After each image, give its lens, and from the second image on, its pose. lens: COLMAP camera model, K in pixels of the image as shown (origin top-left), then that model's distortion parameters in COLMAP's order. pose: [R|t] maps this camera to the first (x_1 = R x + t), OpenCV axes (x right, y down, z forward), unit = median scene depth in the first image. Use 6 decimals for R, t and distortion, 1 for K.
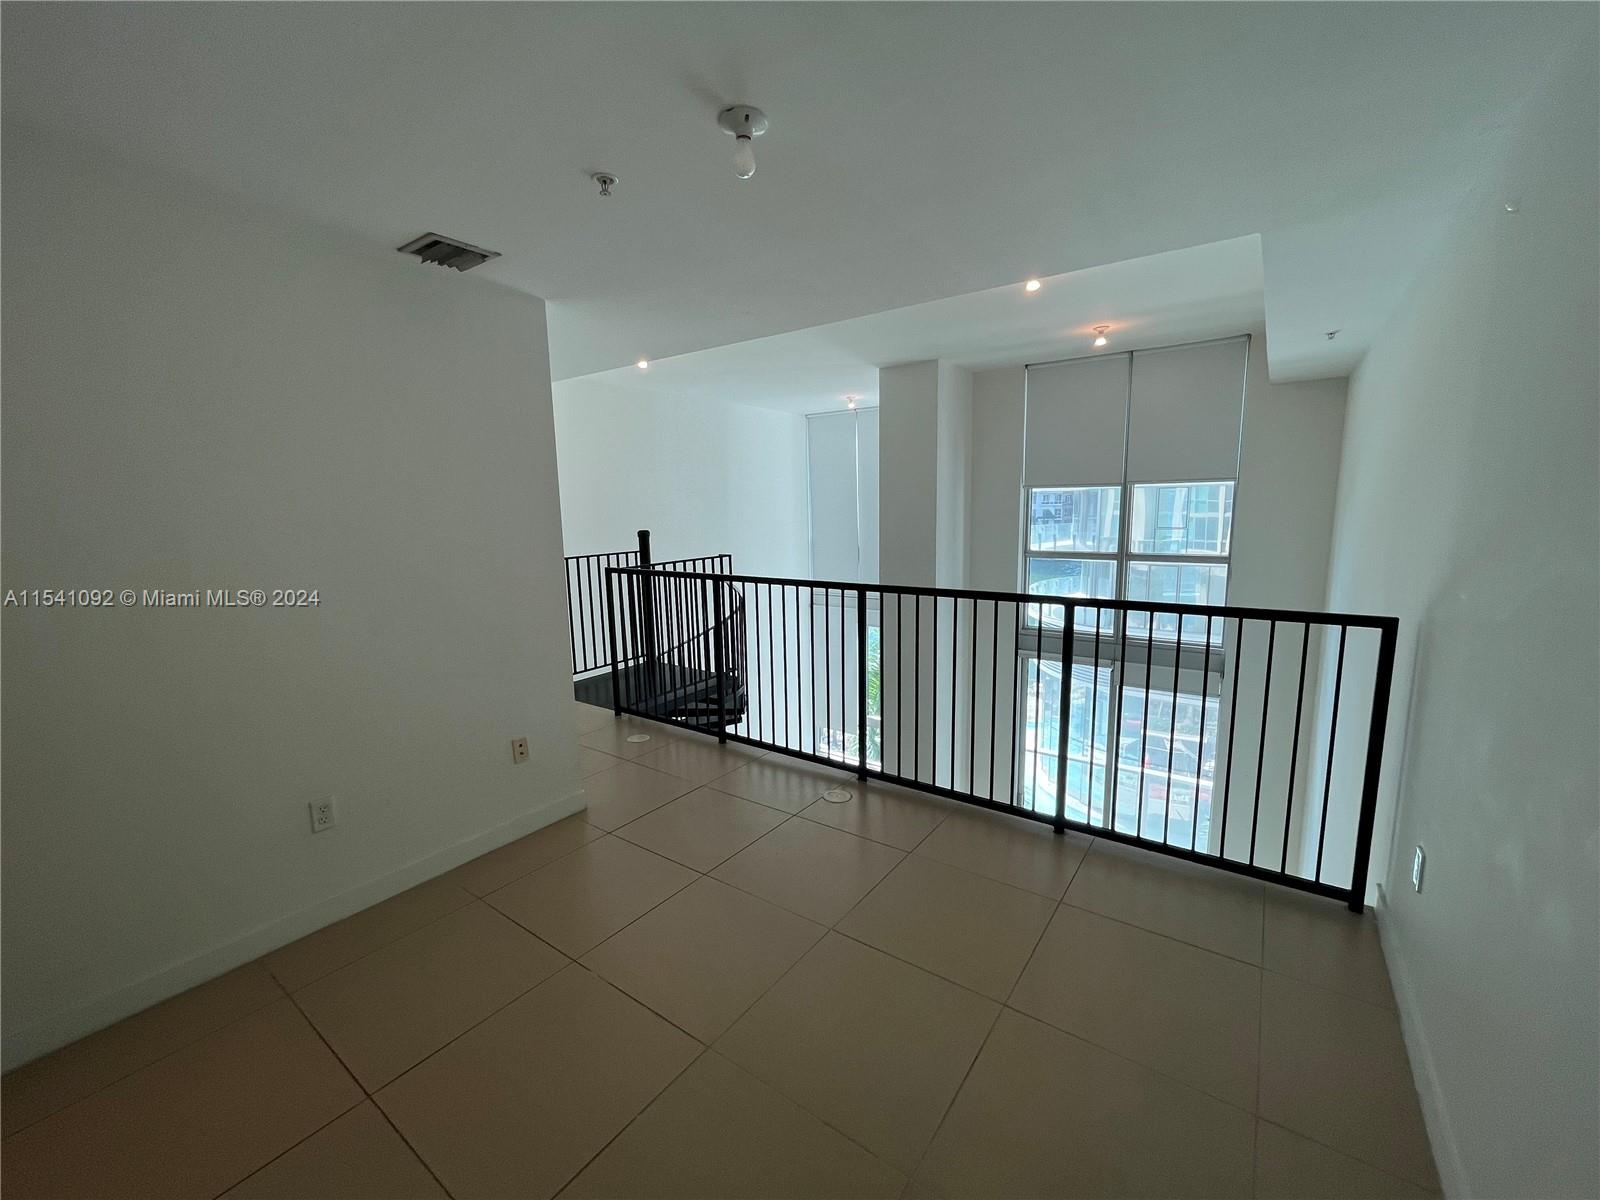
lens RADIAL K [[646.2, 0, 800.0], [0, 646.2, 600.0], [0, 0, 1]] dist [-0.002609, -0.000756]
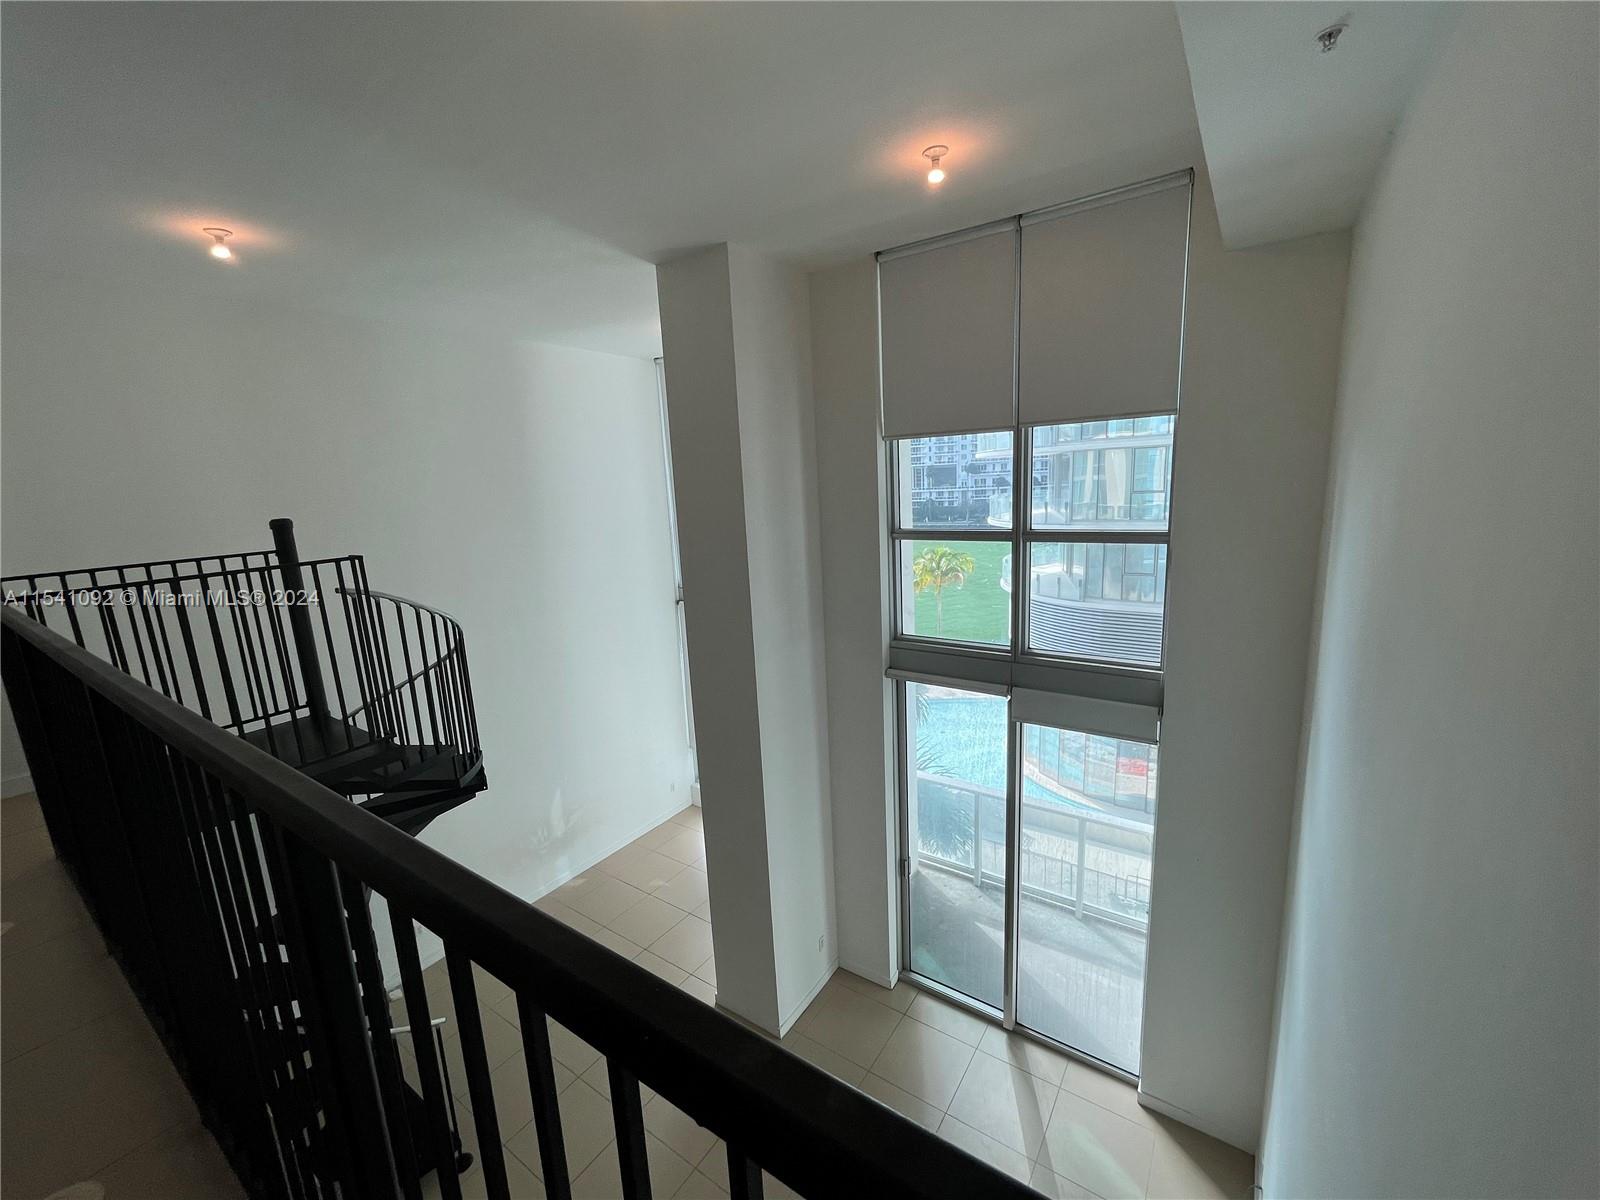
lens RADIAL K [[646.2, 0, 800.0], [0, 646.2, 600.0], [0, 0, 1]] dist [-0.002609, -0.000756]
pose [[0.999518, -0.030461, 0.005913, 0.287204], [0.030210, 0.998792, 0.038746, -0.035798], [-0.007086, -0.038549, 0.999232, 0.348436]]
